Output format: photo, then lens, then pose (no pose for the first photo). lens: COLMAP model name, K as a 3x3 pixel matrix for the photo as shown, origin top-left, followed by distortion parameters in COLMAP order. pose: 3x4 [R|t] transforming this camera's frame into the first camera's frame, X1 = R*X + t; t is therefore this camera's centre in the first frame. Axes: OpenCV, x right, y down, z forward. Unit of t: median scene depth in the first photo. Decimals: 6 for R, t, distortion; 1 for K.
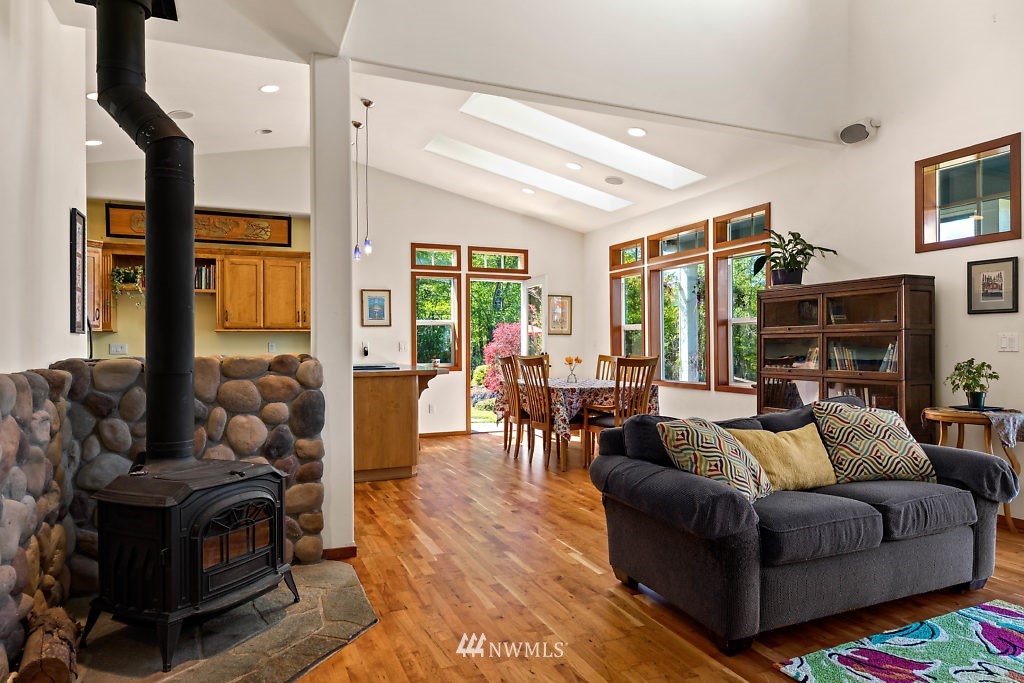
lens RADIAL K [[624.1, 0, 512.0], [0, 624.1, 341.5], [0, 0, 1]] dist [0.007318, 0.001576]
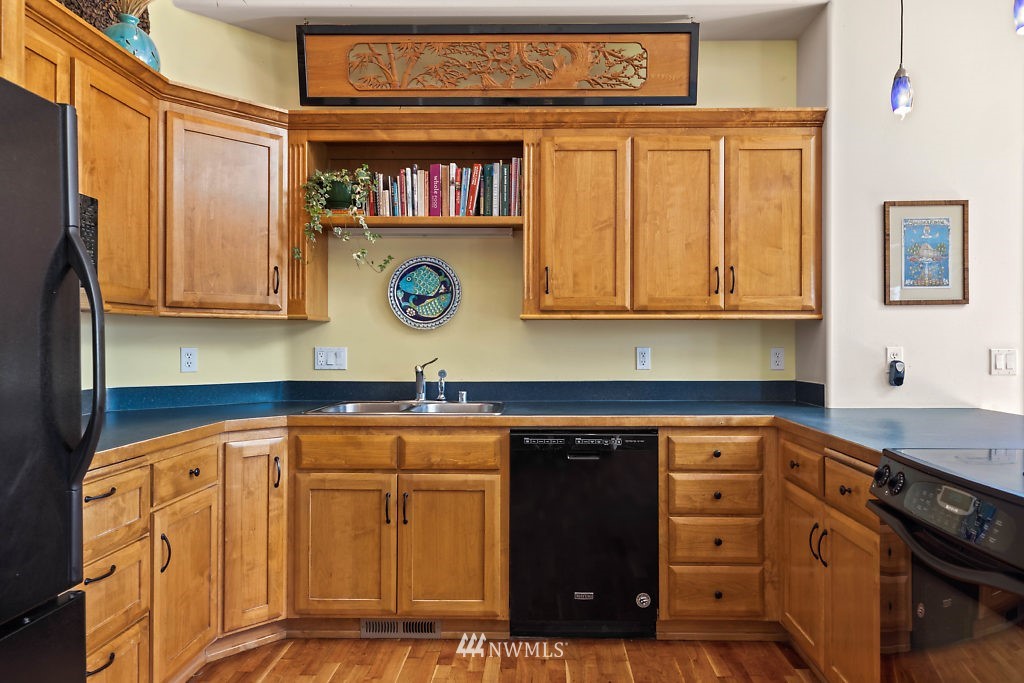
lens RADIAL K [[665.0, 0, 533.5], [0, 665.0, 339.5], [0, 0, 1]] dist [0.009383, 0.000150]
pose [[0.909439, 0.008319, -0.415754, -0.288716], [-0.004286, 0.999934, 0.010633, -0.007559], [0.415816, -0.007888, 0.909415, 0.613021]]
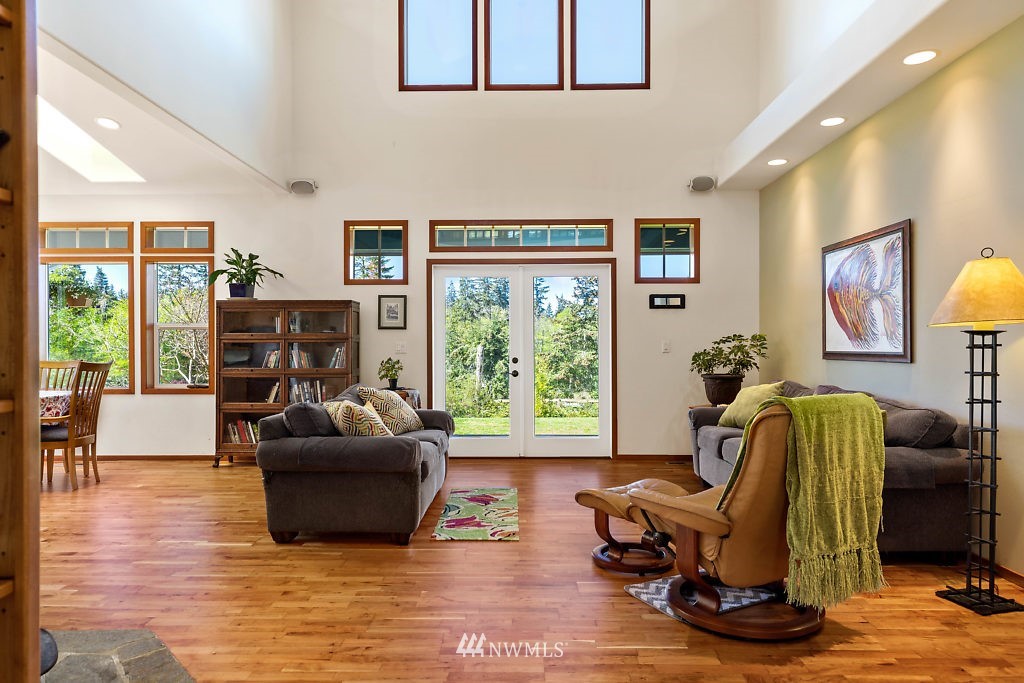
lens RADIAL K [[639.6, 0, 512.0], [0, 639.6, 341.5], [0, 0, 1]] dist [0.015315, -0.001544]
pose [[0.413104, 0.013827, 0.910579, -0.338036], [-0.007179, 0.999903, -0.011927, 0.002204], [-0.910656, -0.001610, 0.413163, 0.030847]]
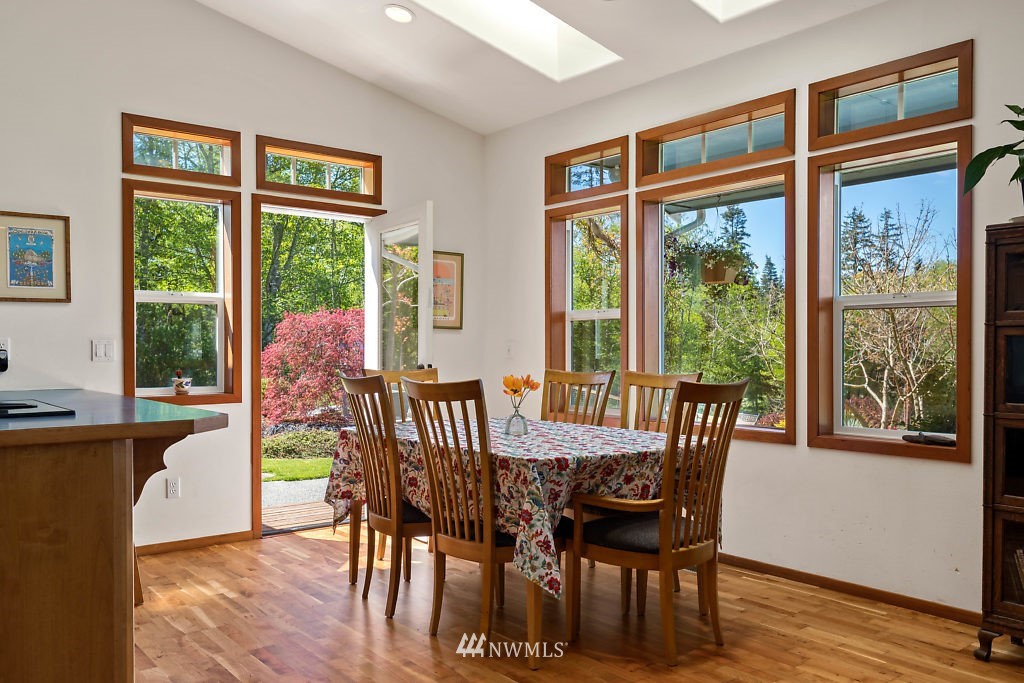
lens RADIAL K [[817.5, 0, 512.0], [0, 817.5, 360.2], [0, 0, 1]] dist [0.002476, -0.000702]
pose [[0.963616, 0.003293, 0.267269, -0.057380], [-0.008468, 0.999798, 0.018210, 0.002891], [-0.267155, -0.019810, 0.963450, 0.418985]]
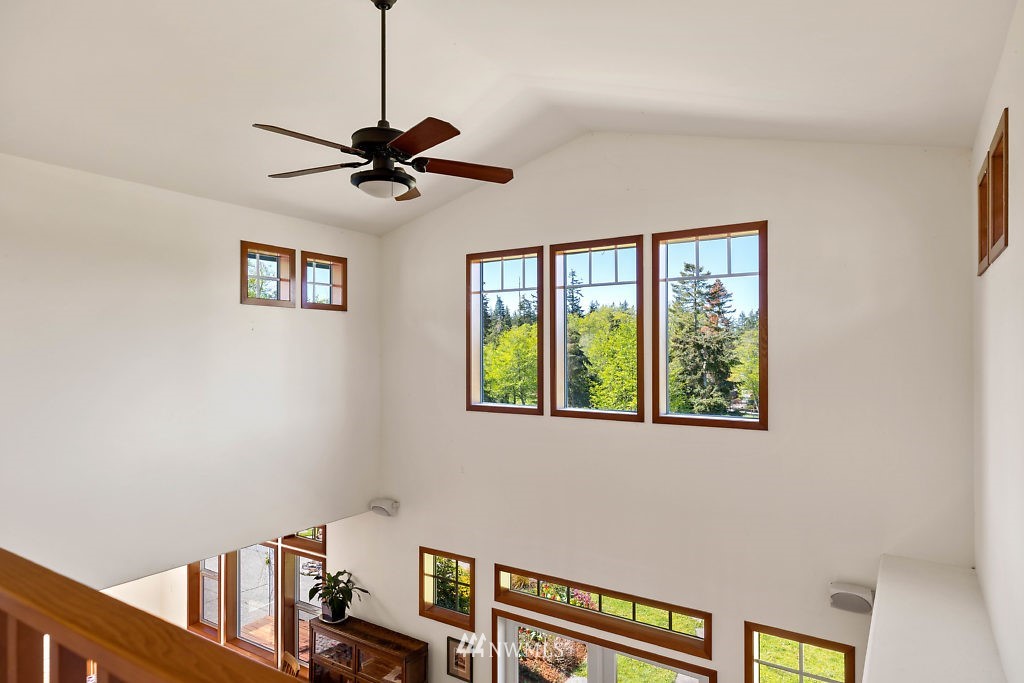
lens RADIAL K [[609.7, 0, 512.0], [0, 609.7, 341.5], [0, 0, 1]] dist [0.001166, 0.000241]
pose [[0.835257, 0.014400, 0.549672, 0.056341], [-0.008024, 0.999870, -0.014000, -0.453512], [-0.549802, 0.007283, 0.835264, -0.125082]]
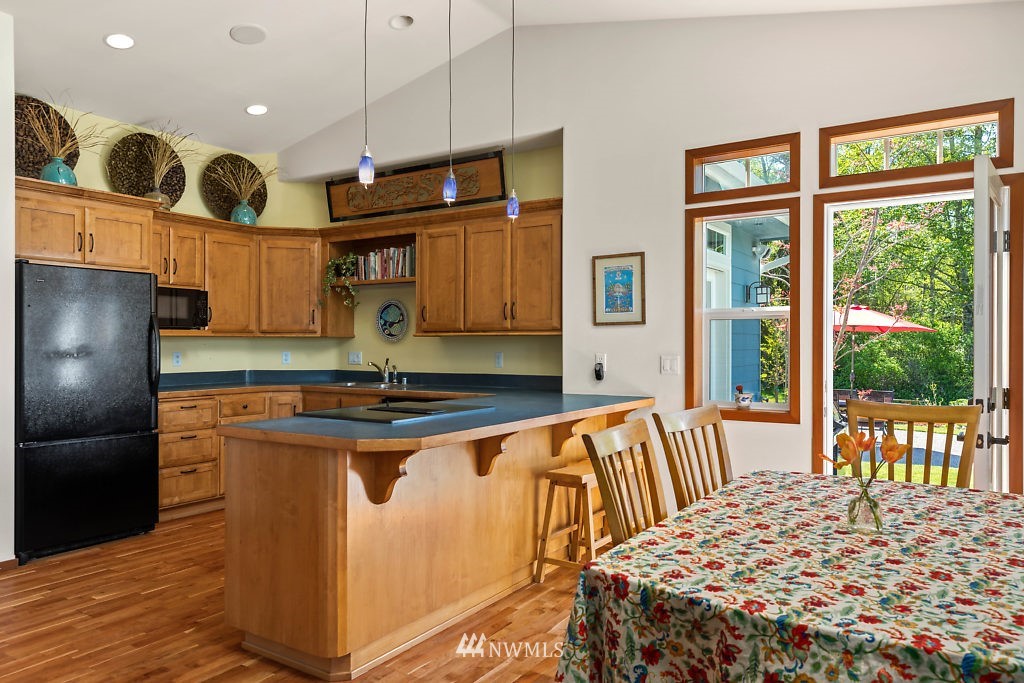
lens RADIAL K [[702.7, 0, 512.0], [0, 702.7, 341.5], [0, 0, 1]] dist [0.006501, 0.001342]
pose [[0.545620, 0.006623, -0.838007, 0.250293], [0.003458, 0.999942, 0.010155, -0.017928], [0.838026, -0.008438, 0.545566, 0.663510]]
